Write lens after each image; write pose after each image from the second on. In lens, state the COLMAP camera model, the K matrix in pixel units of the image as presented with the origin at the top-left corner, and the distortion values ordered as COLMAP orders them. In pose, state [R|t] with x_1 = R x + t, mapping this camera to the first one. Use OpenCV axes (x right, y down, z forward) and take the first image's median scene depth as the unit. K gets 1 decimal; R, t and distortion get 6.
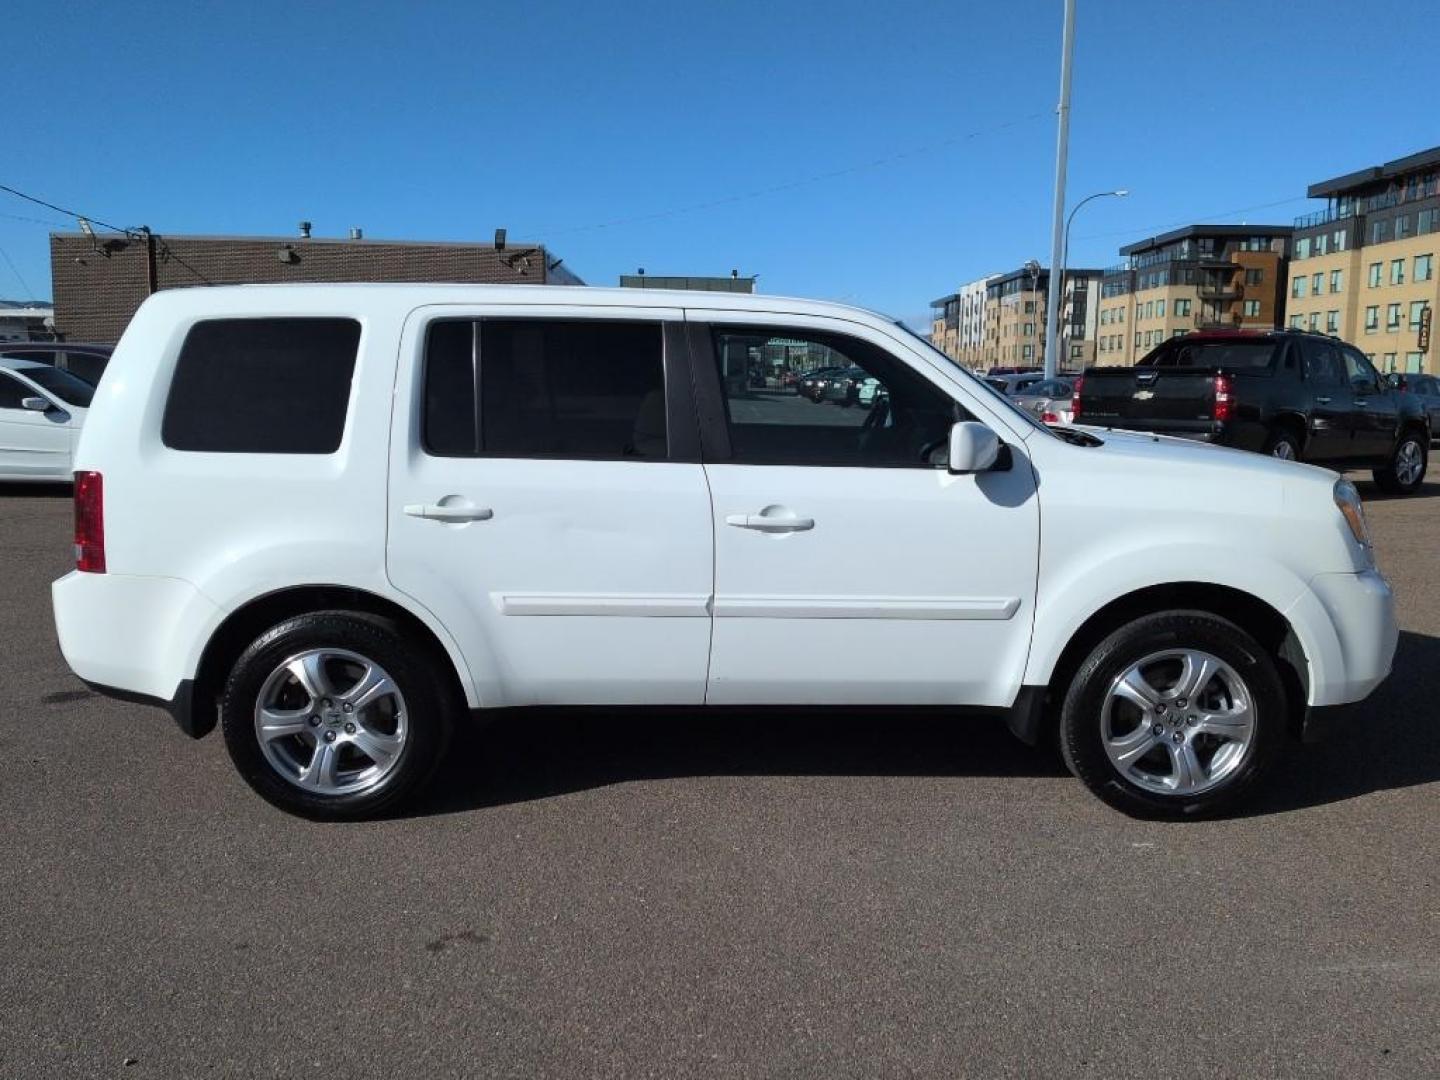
lens RADIAL K [[1241.4, 0, 713.4], [0, 1241.4, 538.8], [0, 0, 1]] dist [0.084827, -0.137016]
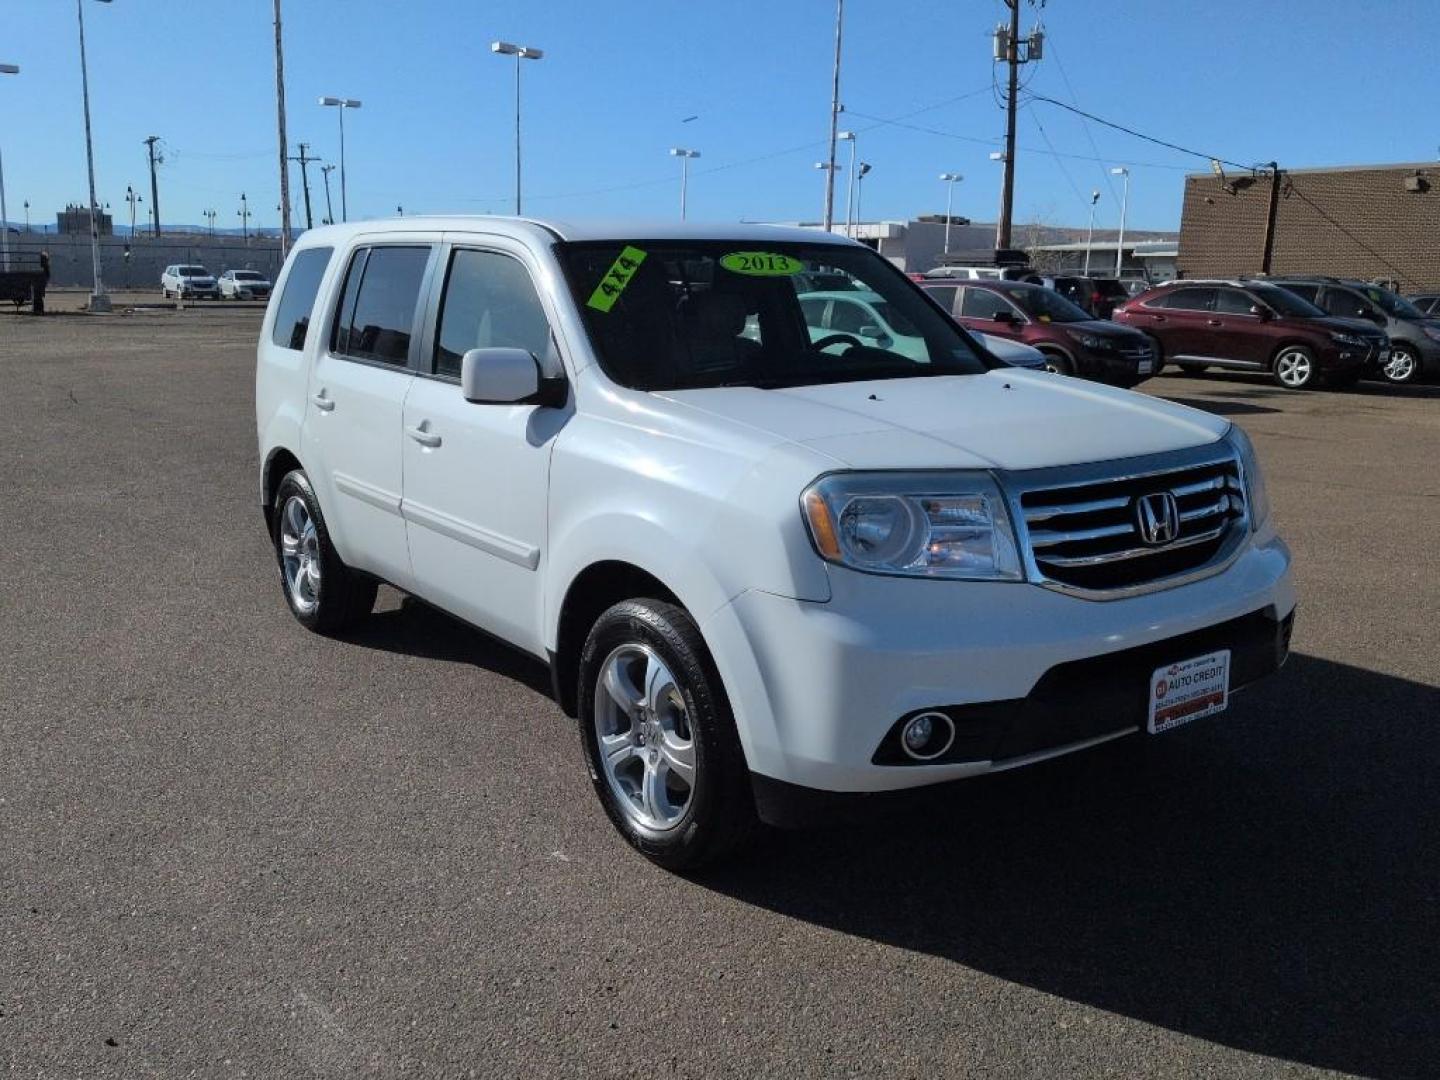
lens RADIAL K [[1241.4, 0, 719.5], [0, 1241.4, 536.1], [0, 0, 1]] dist [0.084827, -0.137016]
pose [[0.582908, 0.164875, -0.795634, 0.131762], [-0.129615, 0.985526, 0.109265, -0.009778], [0.802133, 0.039435, 0.595842, 0.072363]]
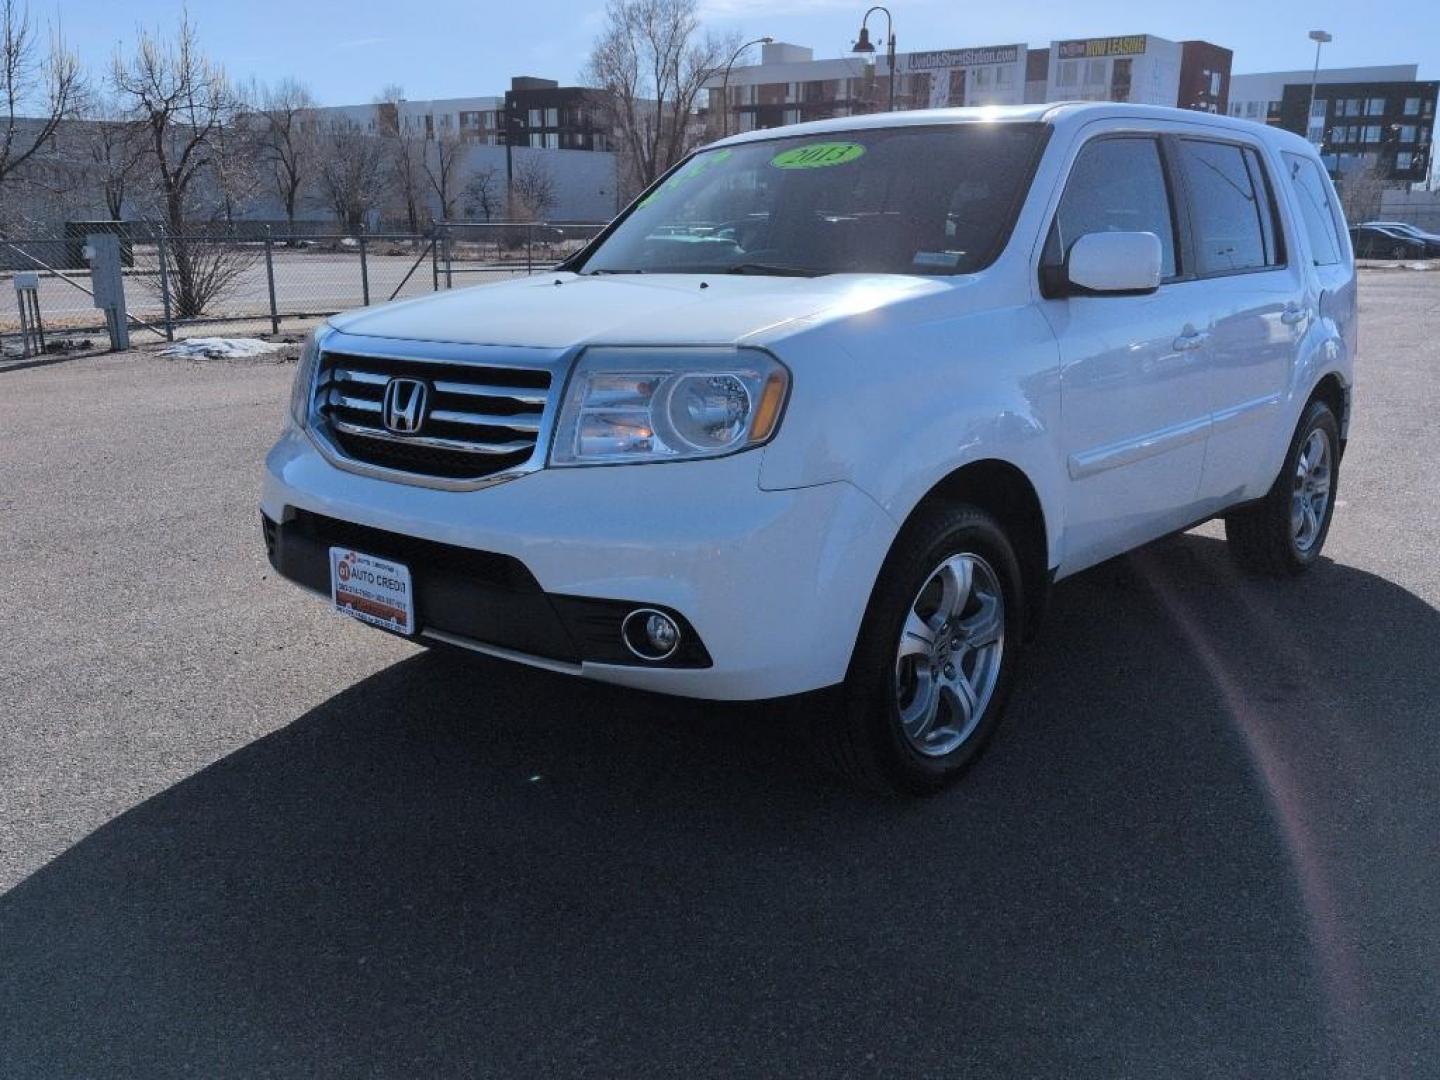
lens RADIAL K [[1241.4, 0, 716.1], [0, 1241.4, 543.9], [0, 0, 1]] dist [0.084827, -0.137016]
pose [[-0.671080, 0.171315, -0.721320, 0.116468], [-0.114381, 0.937363, 0.329040, -0.055004], [0.732508, 0.303318, -0.609451, 0.472689]]
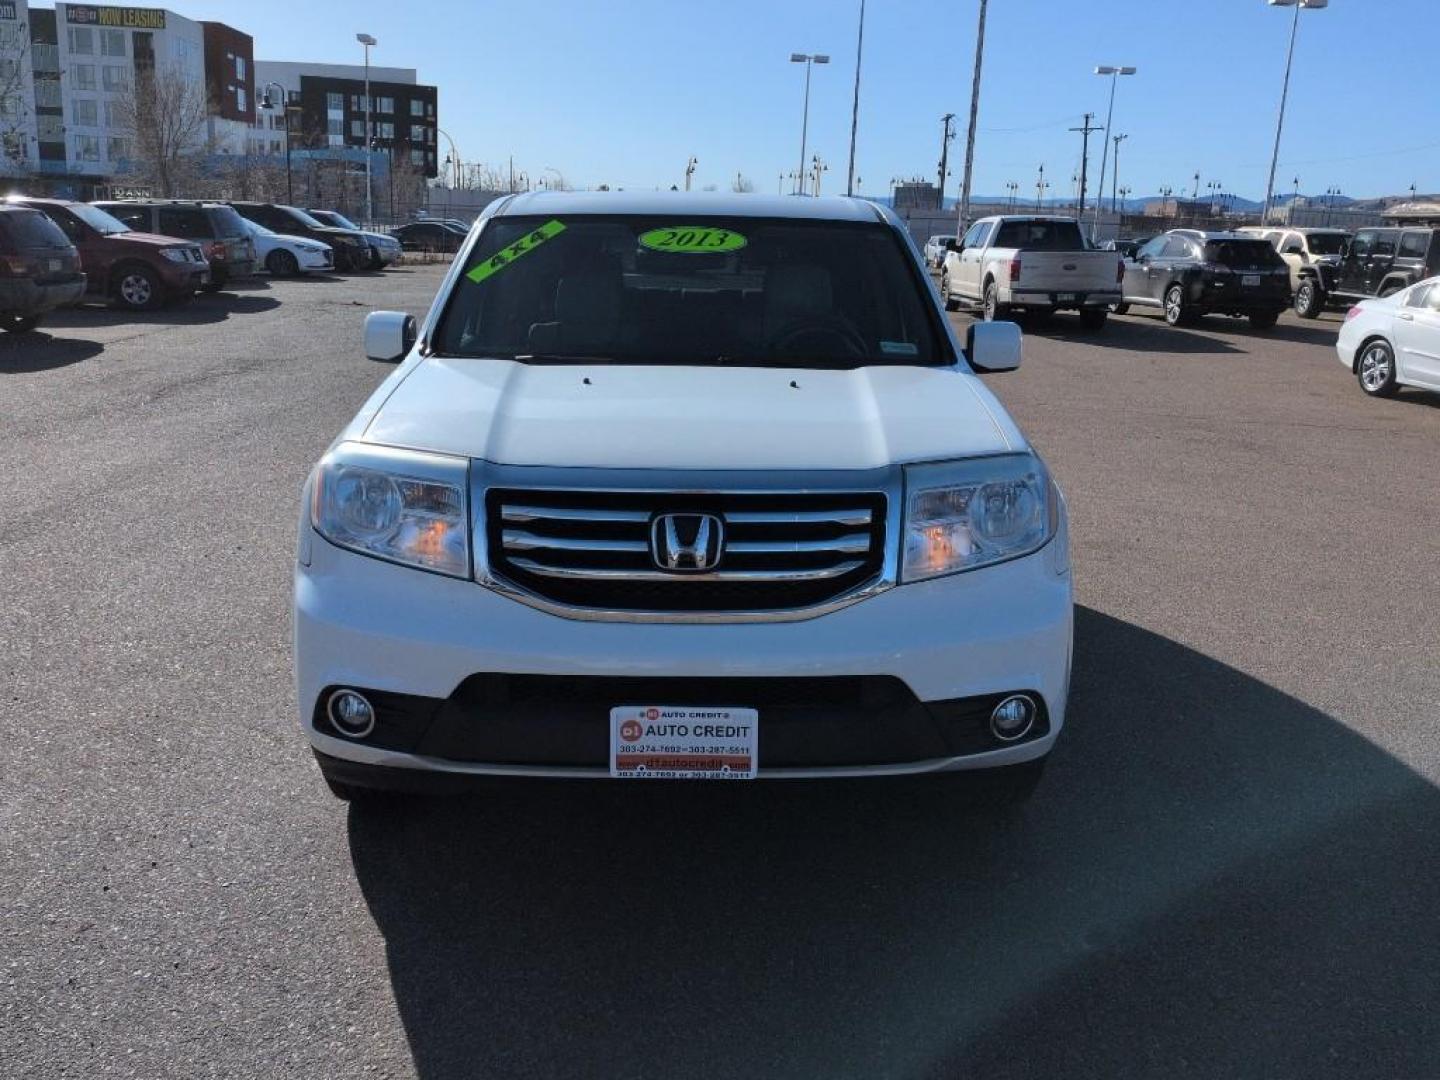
lens RADIAL K [[1241.4, 0, 723.0], [0, 1241.4, 540.6], [0, 0, 1]] dist [0.084827, -0.137016]
pose [[0.004488, 0.234383, -0.972134, 0.192281], [-0.179479, 0.956546, 0.229796, -0.047497], [0.983752, 0.173446, 0.046359, 0.282187]]
